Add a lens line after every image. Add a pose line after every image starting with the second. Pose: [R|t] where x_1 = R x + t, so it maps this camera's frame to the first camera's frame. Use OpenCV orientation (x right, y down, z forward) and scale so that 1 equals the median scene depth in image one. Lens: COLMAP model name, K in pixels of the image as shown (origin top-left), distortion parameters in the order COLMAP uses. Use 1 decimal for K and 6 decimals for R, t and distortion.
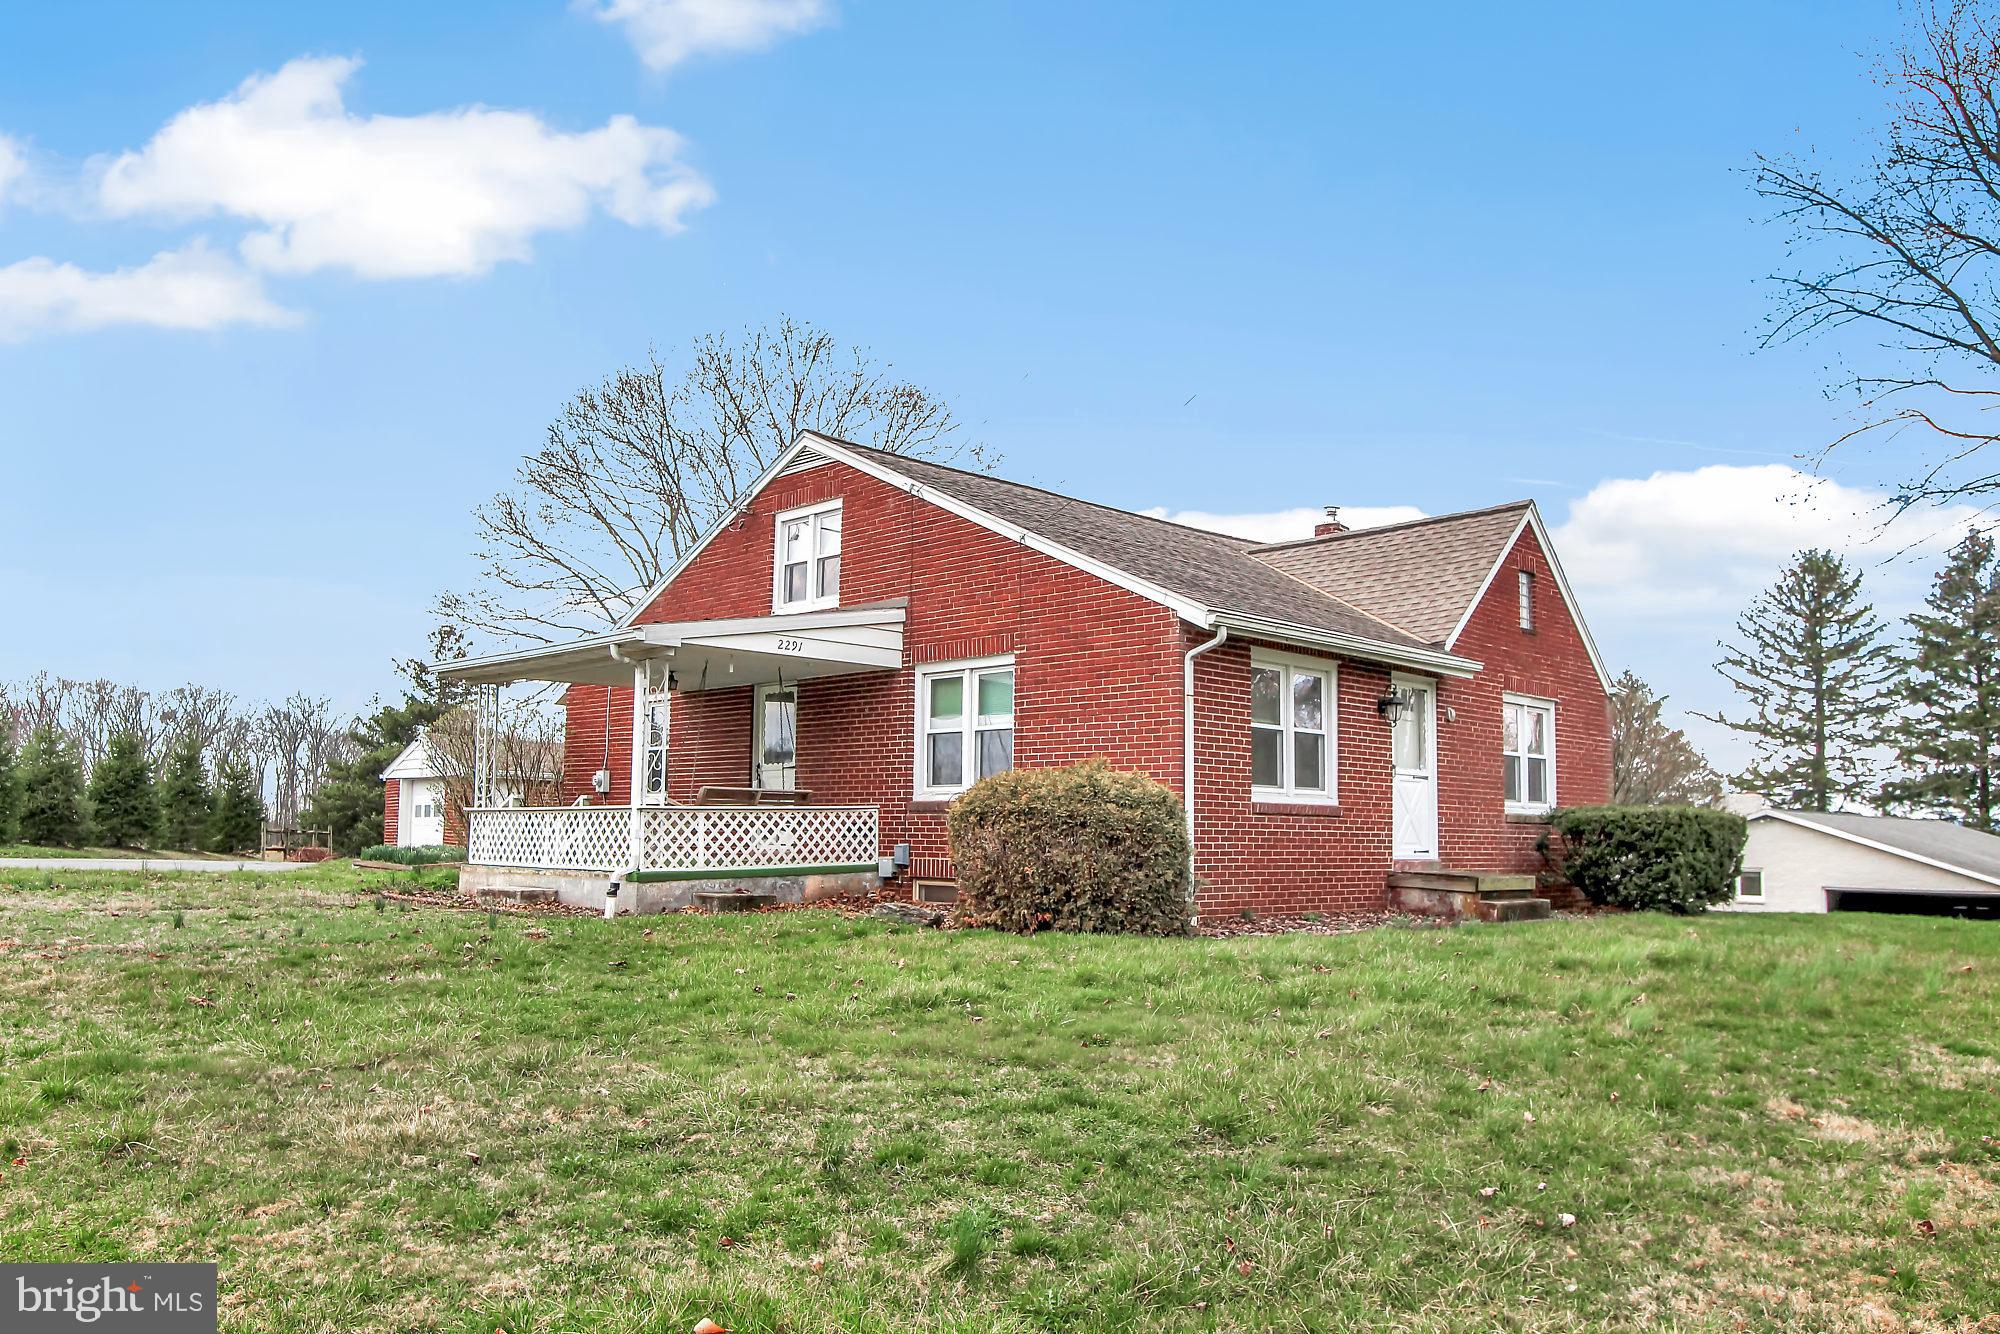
lens RADIAL K [[1476.3, 0, 1000.0], [0, 1476.3, 667.0], [0, 0, 1]] dist [0.005609, 0.004641]
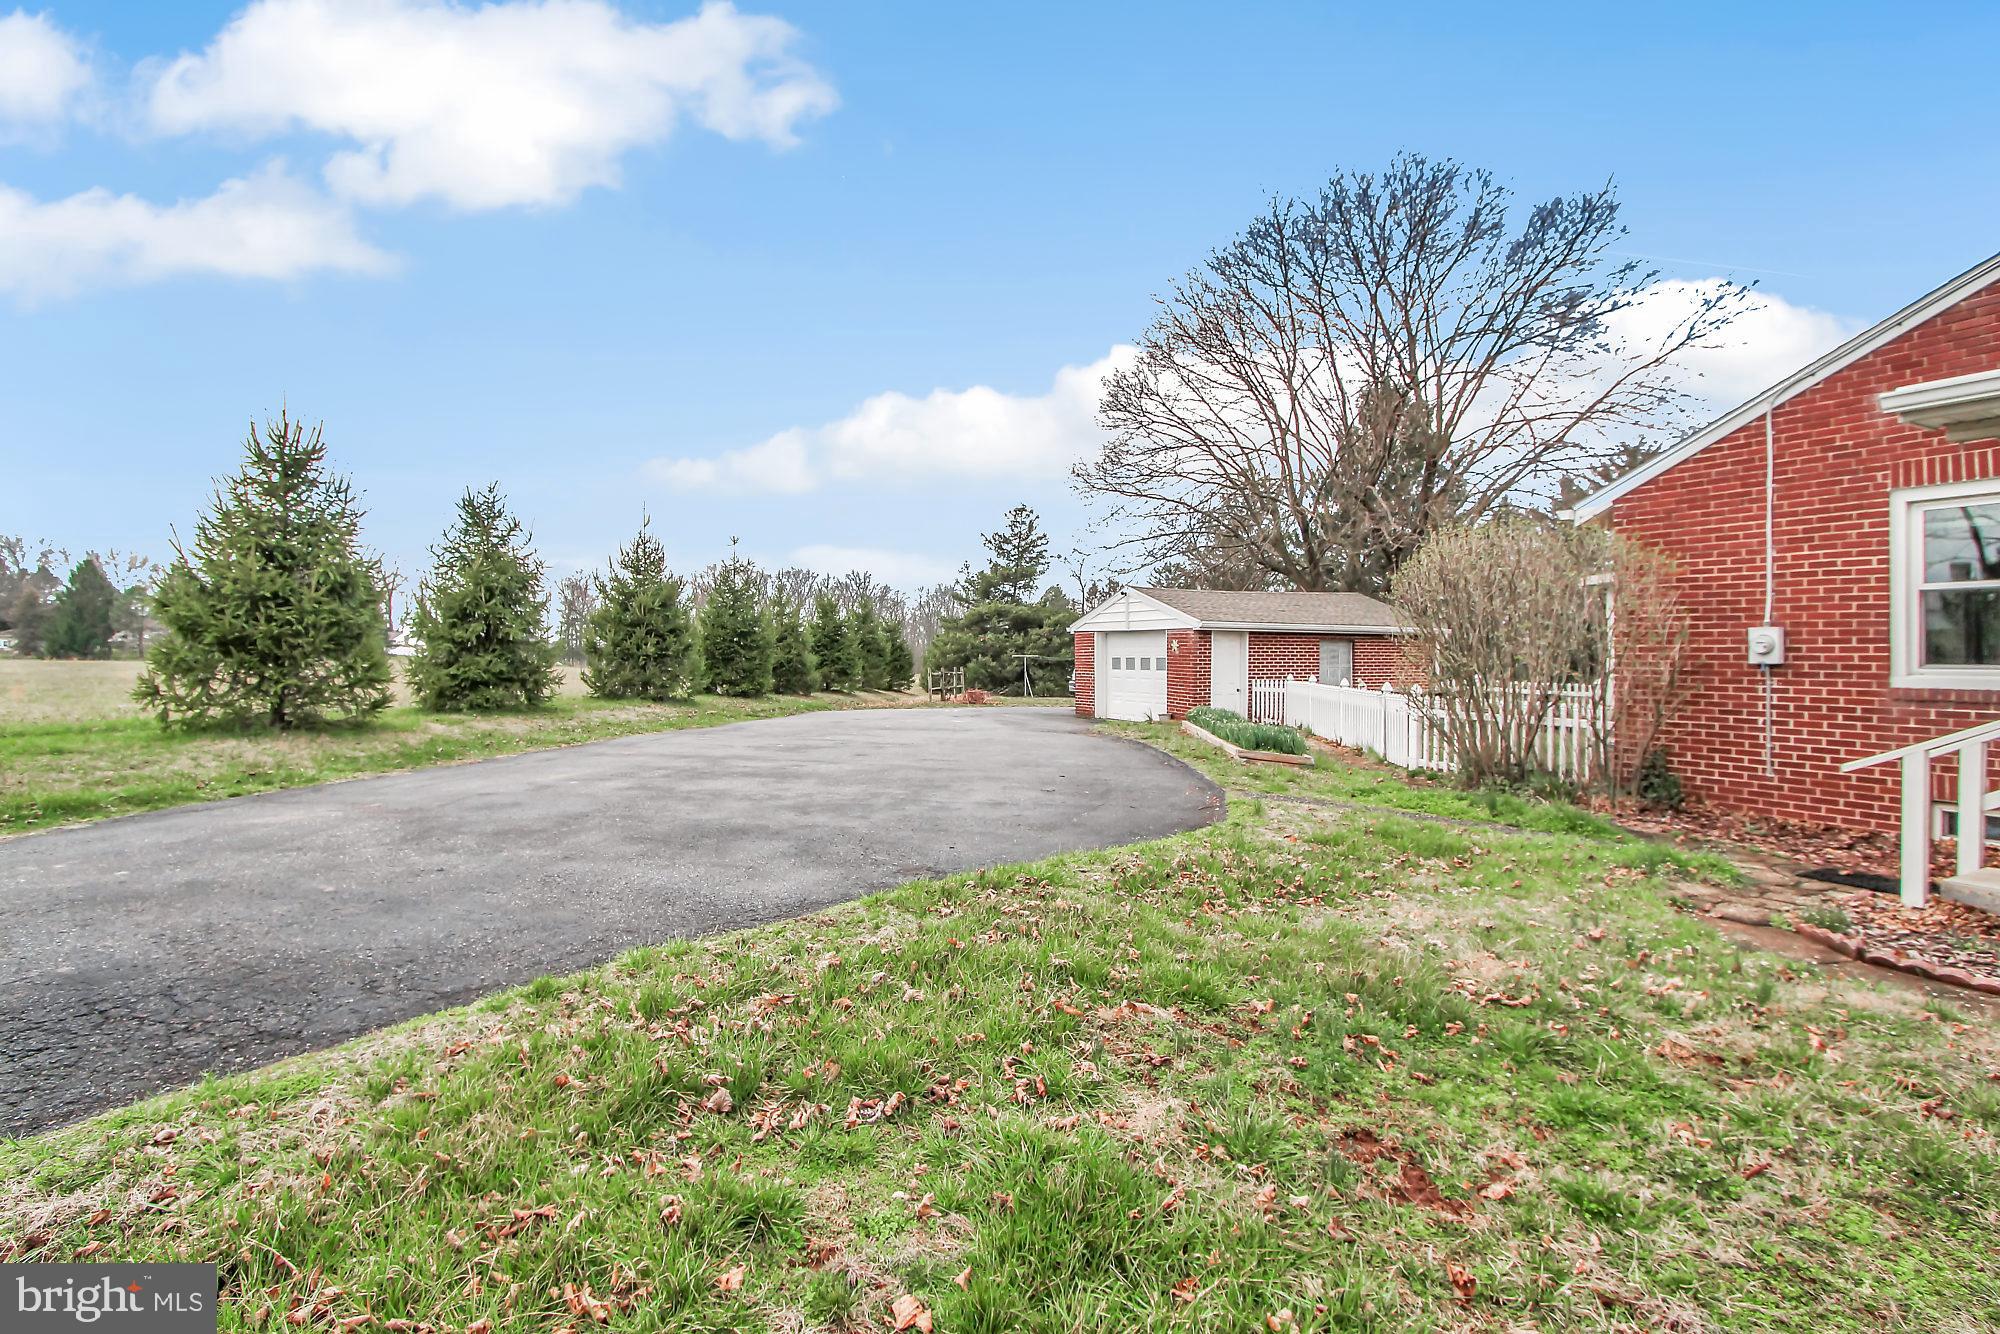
lens RADIAL K [[917.5, 0, 1000.0], [0, 917.5, 667.0], [0, 0, 1]] dist [-0.001533, -0.000080]
pose [[0.966946, -0.009326, -0.254811, -0.594782], [0.042390, 0.991304, 0.124576, 0.033648], [0.251433, -0.131260, 0.958933, 0.709624]]
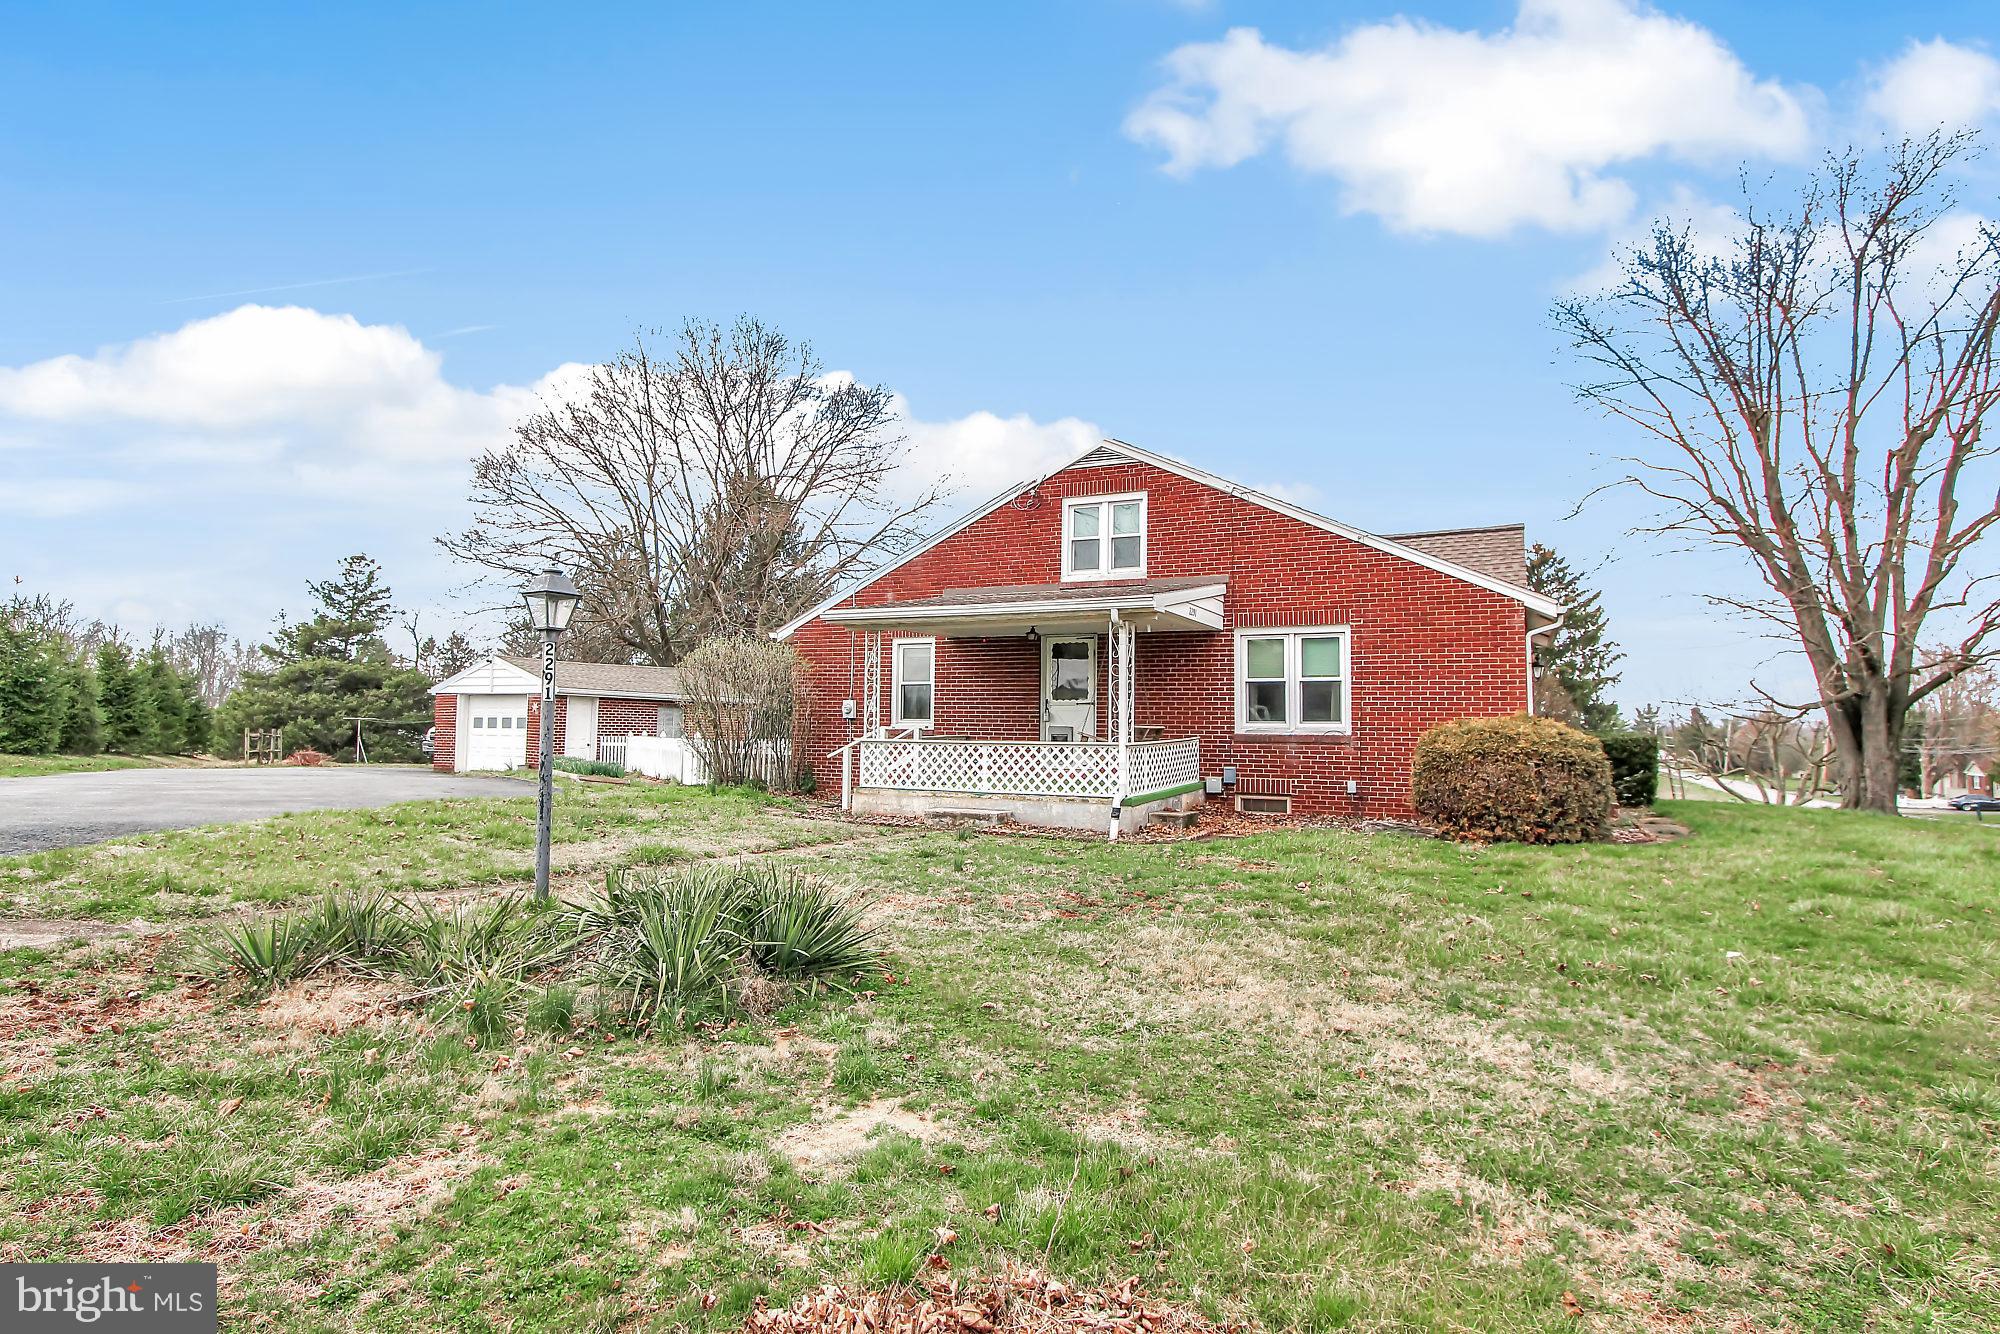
lens RADIAL K [[1057.3, 0, 996.4], [0, 1057.3, 641.4], [0, 0, 1]] dist [-0.011263, -0.000767]
pose [[0.940829, 0.026664, 0.337832, -0.564369], [-0.039066, 0.998787, 0.029965, -0.009252], [-0.336624, -0.041390, 0.940729, 0.202162]]
